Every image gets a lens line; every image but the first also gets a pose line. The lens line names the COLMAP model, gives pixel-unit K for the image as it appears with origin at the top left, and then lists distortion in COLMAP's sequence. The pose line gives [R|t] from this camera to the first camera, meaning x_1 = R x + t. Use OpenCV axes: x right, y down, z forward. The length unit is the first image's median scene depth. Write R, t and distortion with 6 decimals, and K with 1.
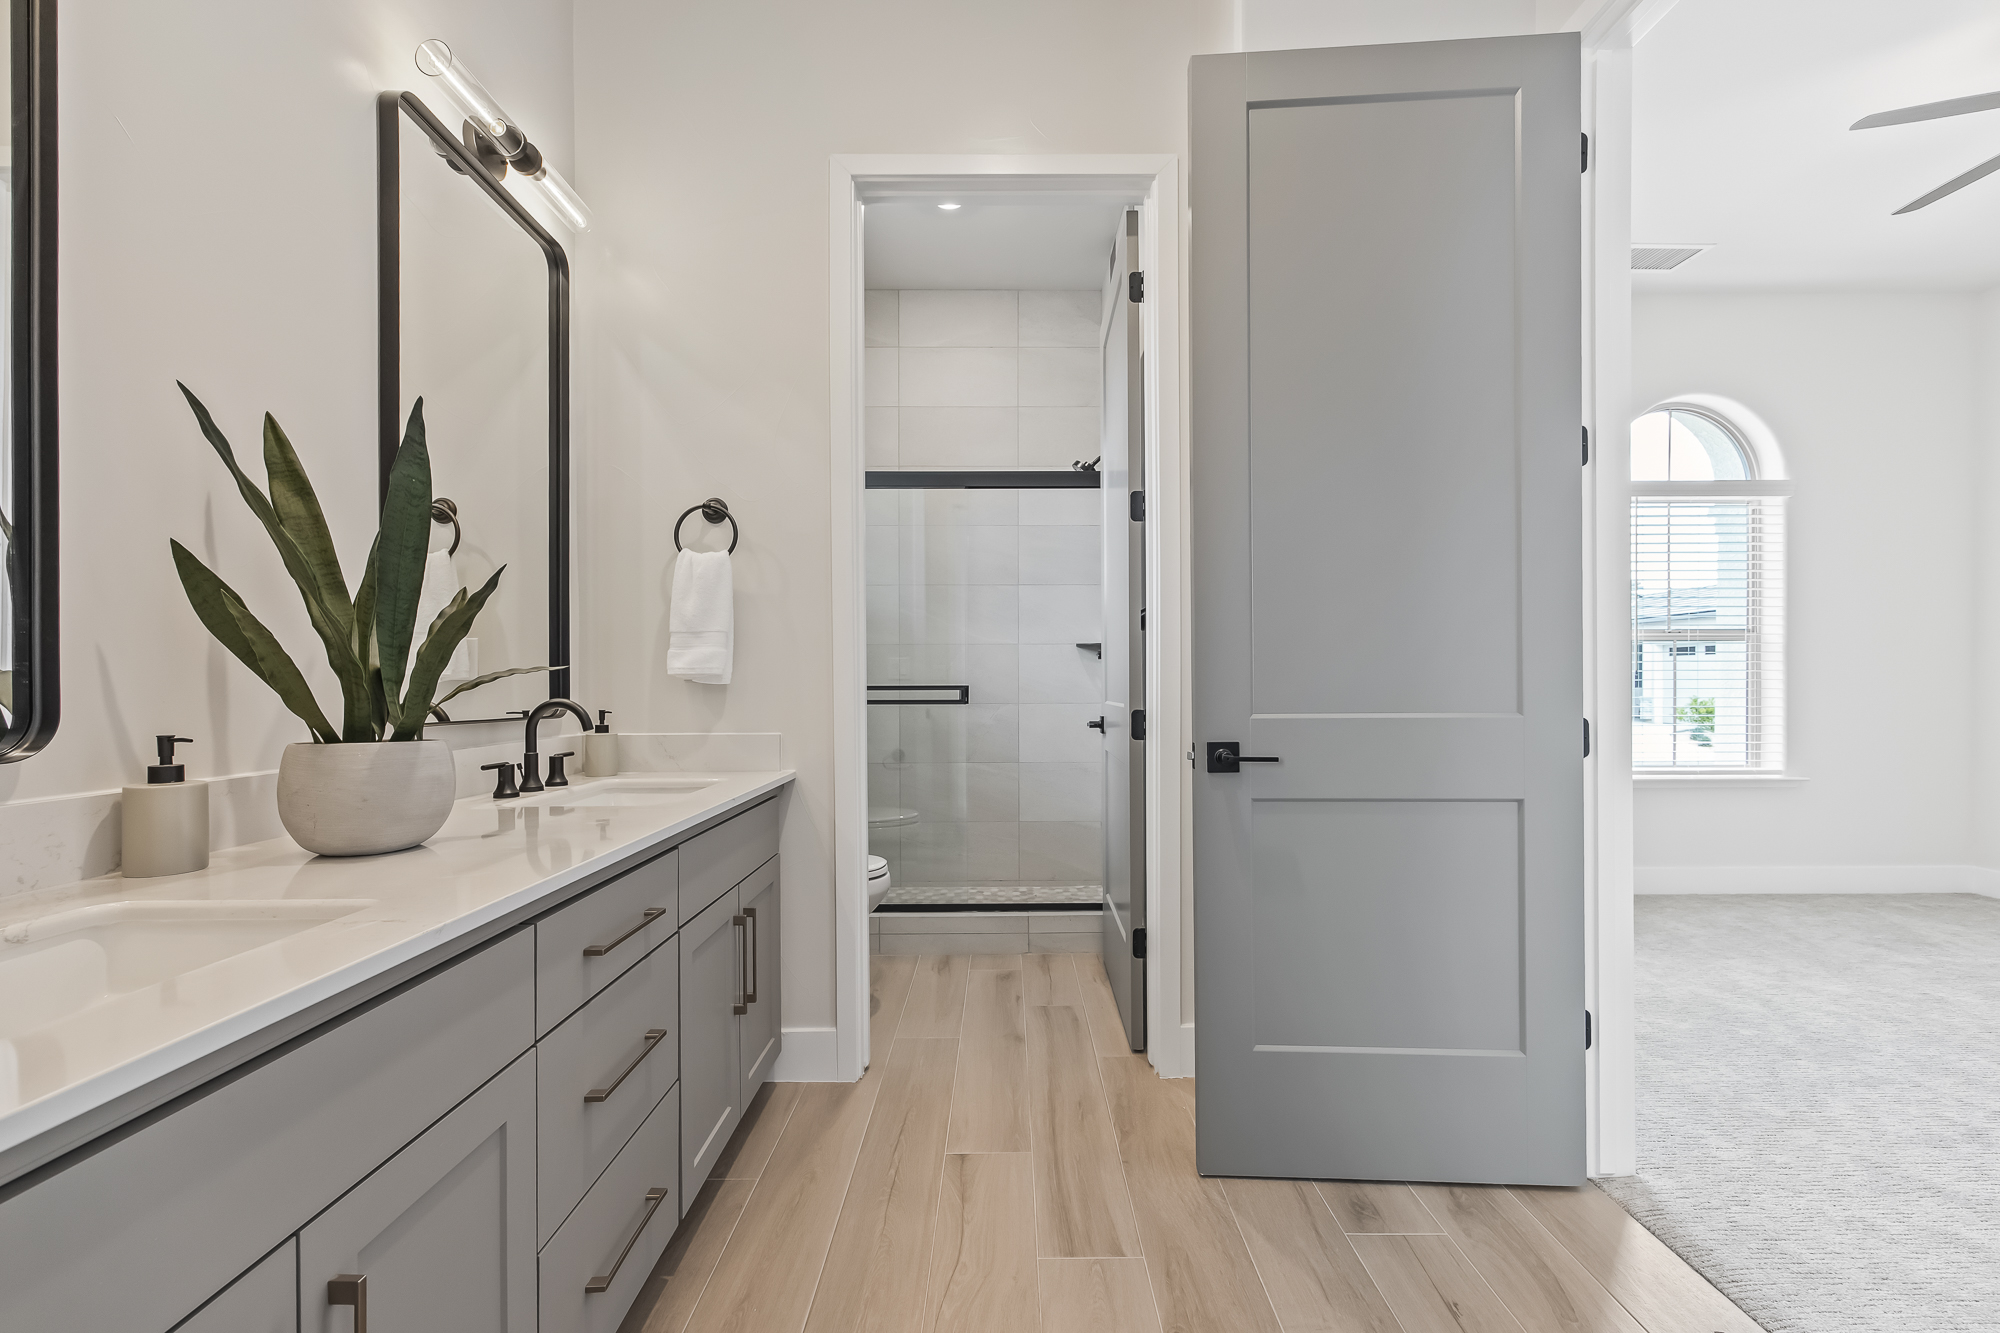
lens RADIAL K [[823.1, 0, 1007.2], [0, 823.1, 684.7], [0, 0, 1]] dist [0.000726, 0.000406]
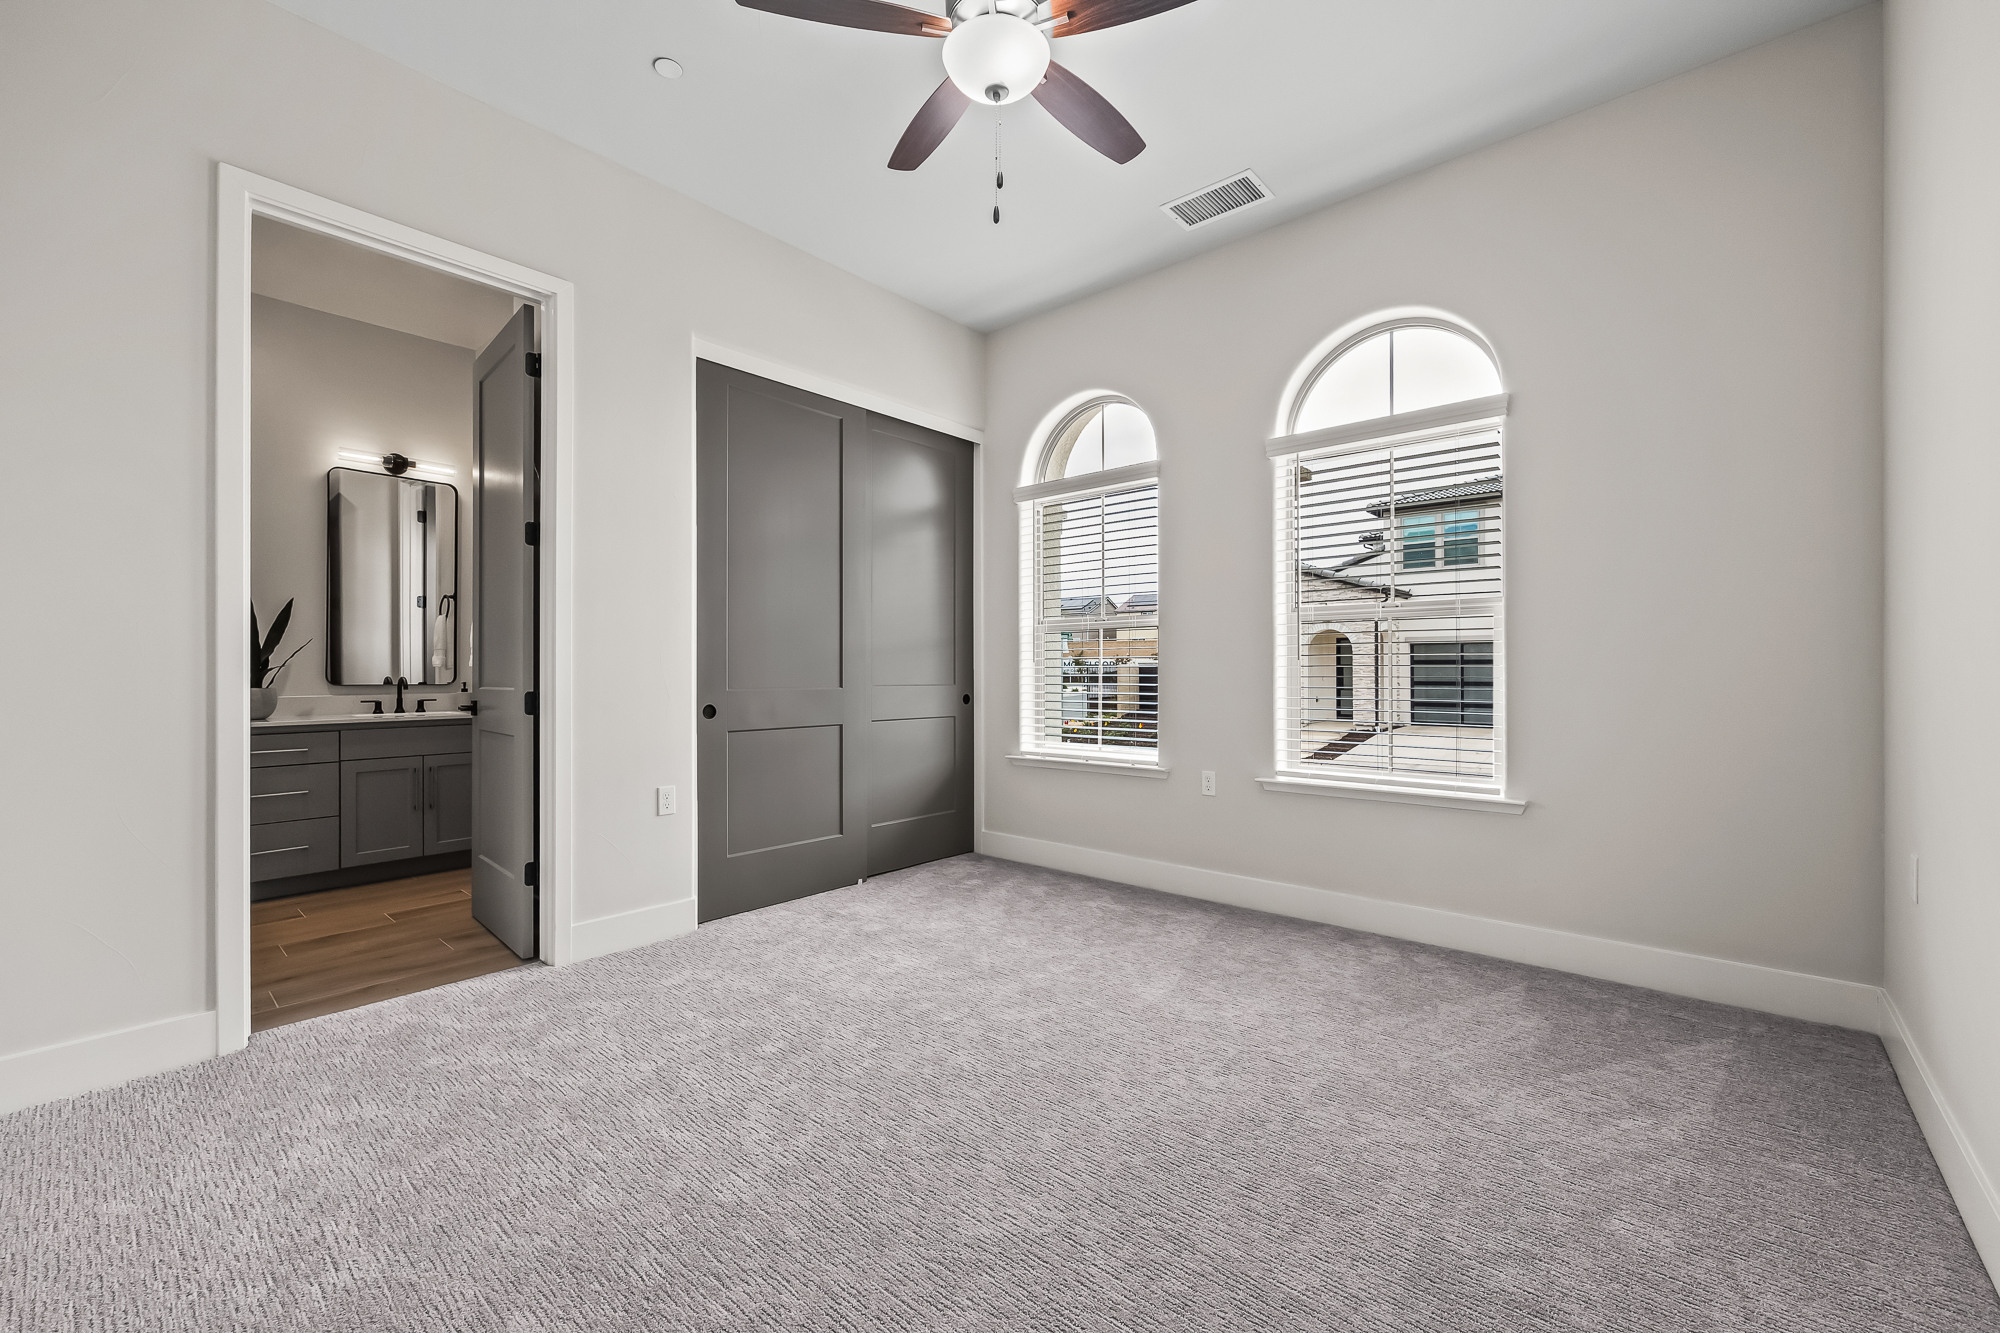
lens RADIAL K [[801.2, 0, 1000.0], [0, 801.2, 666.5], [0, 0, 1]] dist [-0.000078, 0.000094]
pose [[0.752173, 0.003393, -0.658957, 2.110852], [-0.000942, 0.999991, 0.004074, -0.022590], [0.658965, -0.002444, 0.752170, 0.307265]]
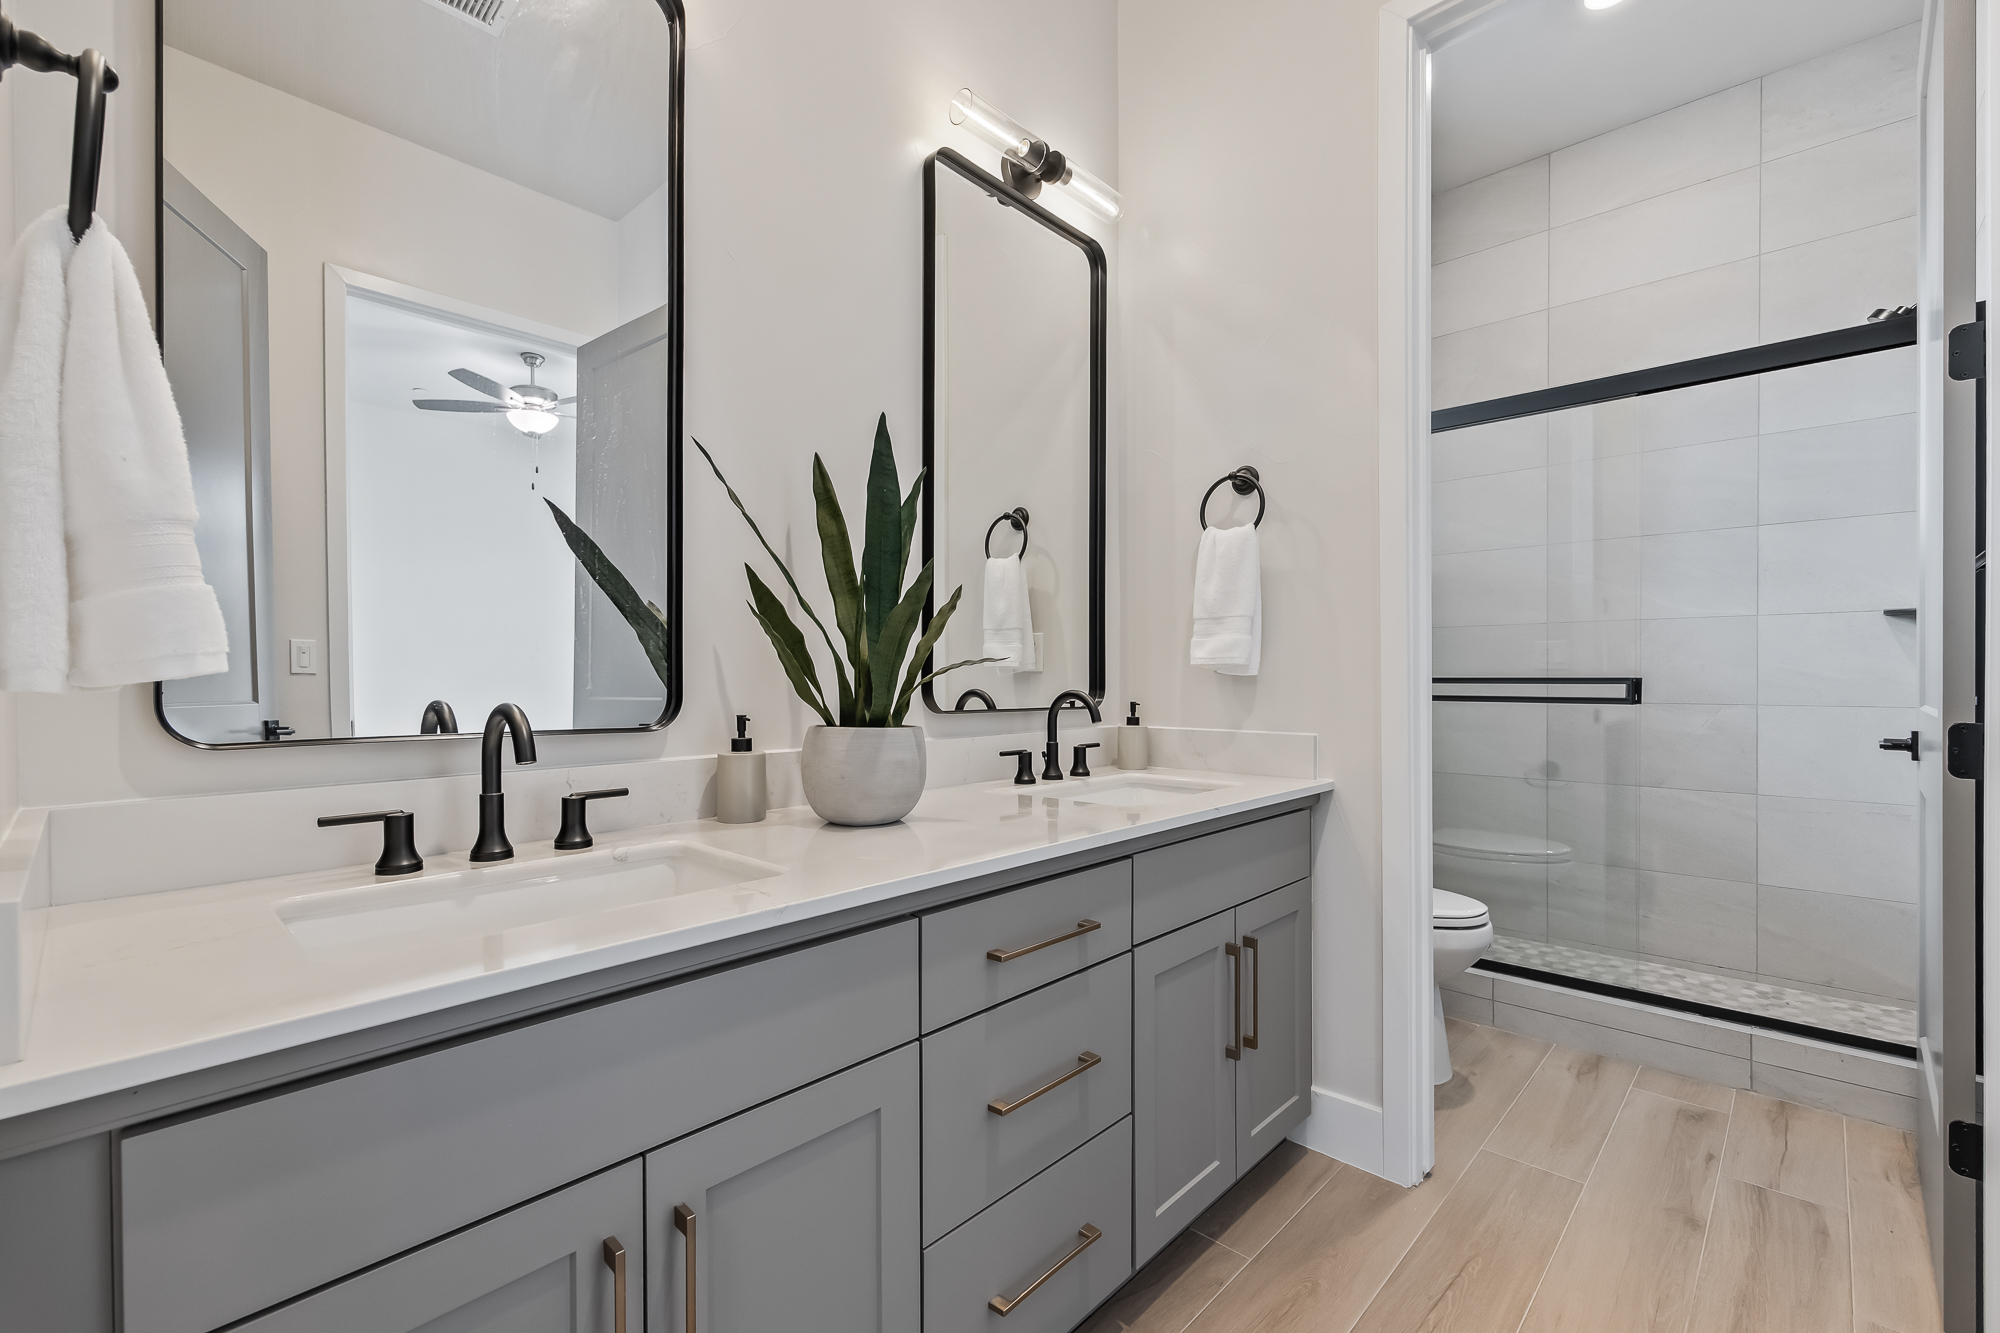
lens RADIAL K [[856.1, 0, 998.1], [0, 856.1, 678.5], [0, 0, 1]] dist [0.000269, 0.000244]
pose [[0.718059, 0.003424, -0.695974, 0.102523], [-0.001239, 0.999993, 0.003642, -0.000626], [0.695982, -0.001753, 0.718057, 0.156617]]
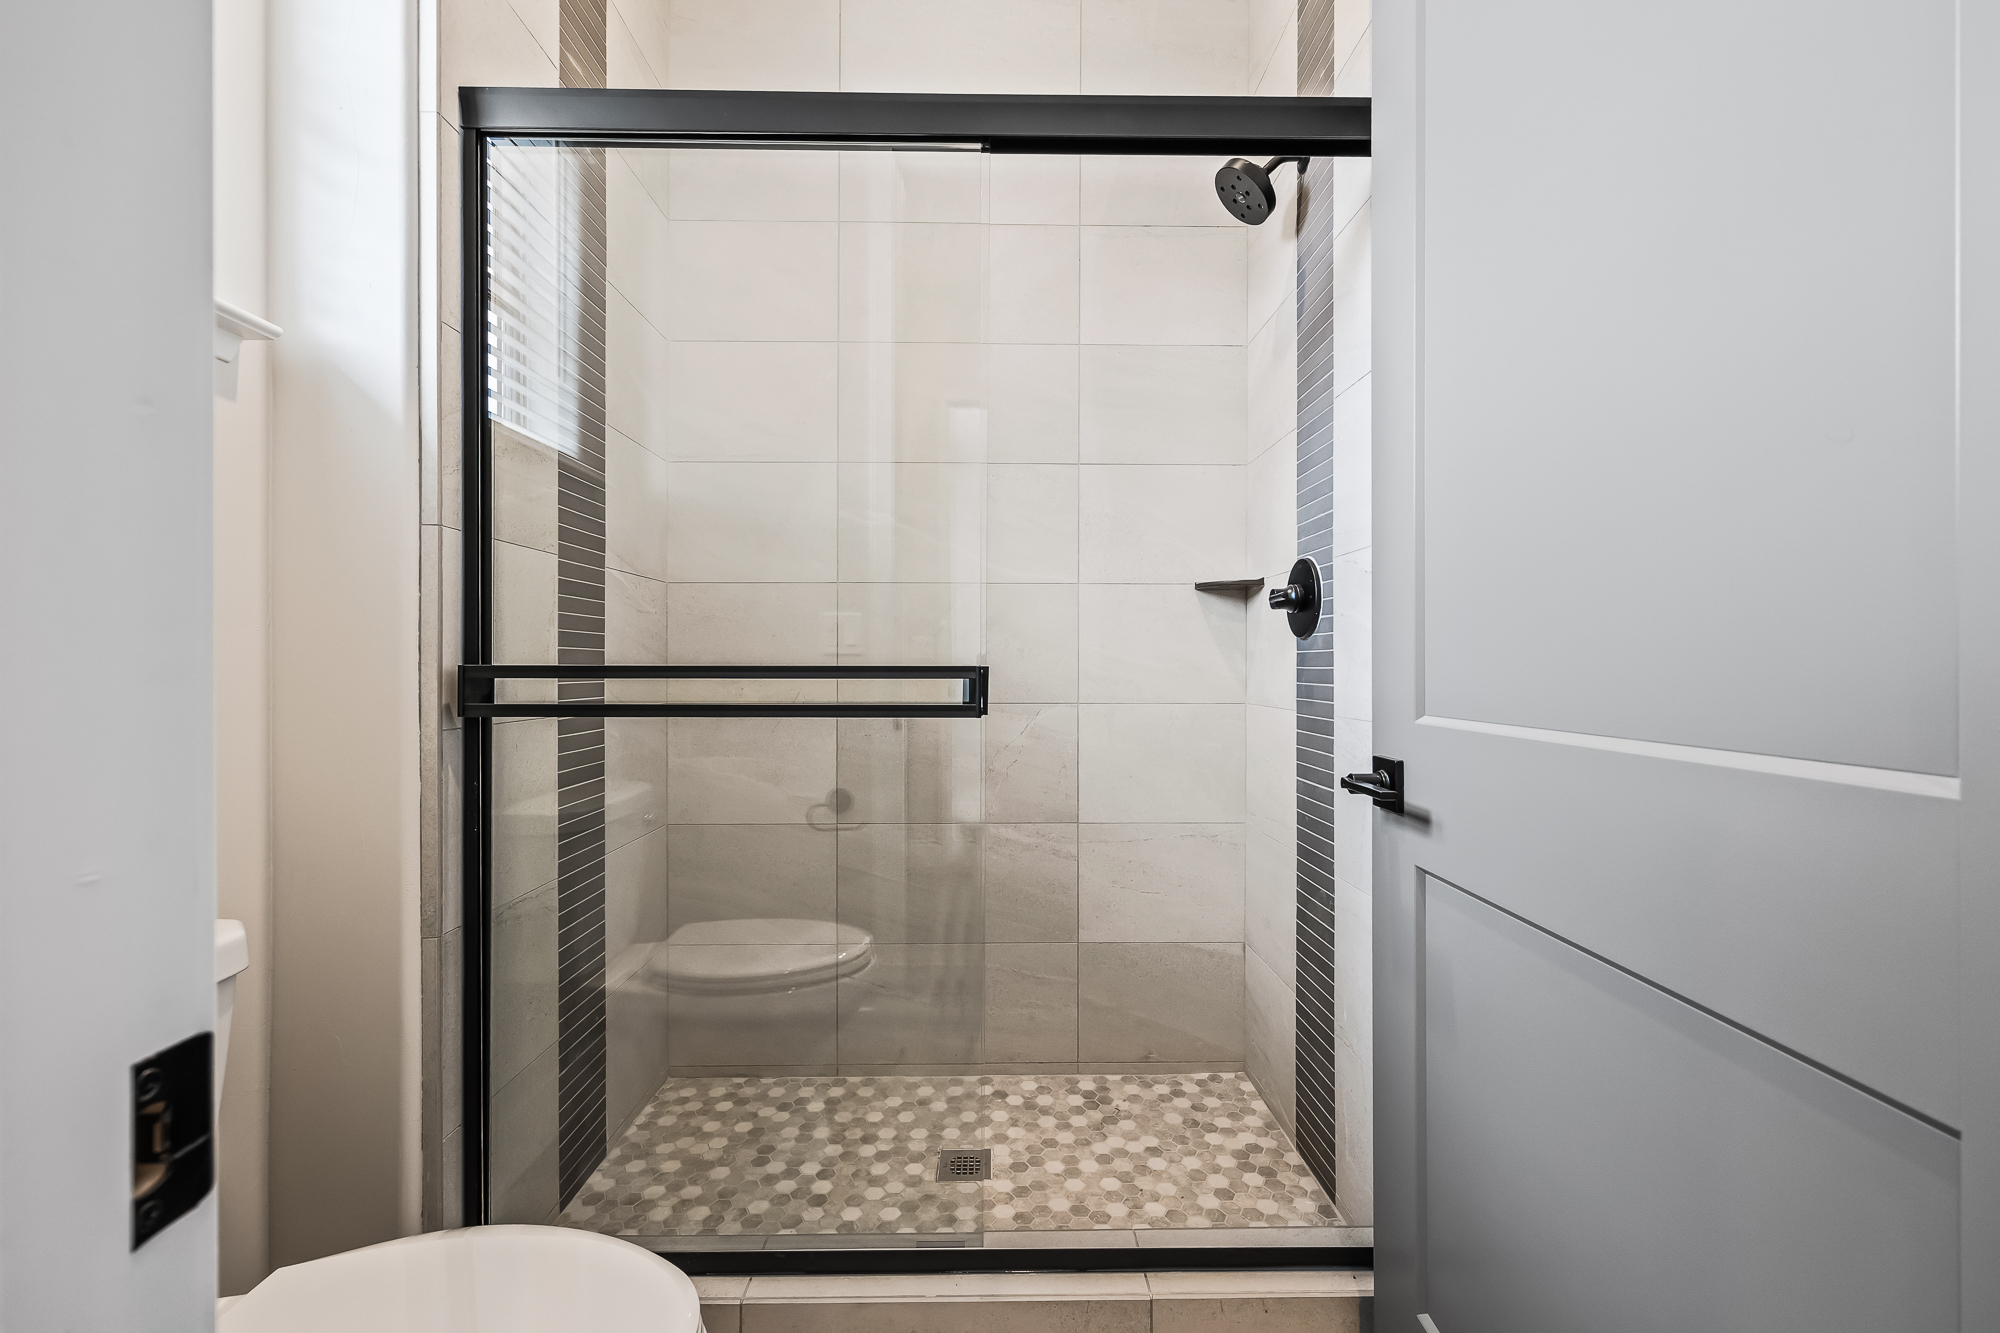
lens RADIAL K [[784.6, 0, 1004.3], [0, 784.6, 675.1], [0, 0, 1]] dist [0.000599, 0.000158]
pose [[0.999937, 0.004473, 0.010276, -0.066583], [-0.004562, 0.999952, 0.008641, 0.002862], [-0.010237, -0.008687, 0.999910, 0.993671]]
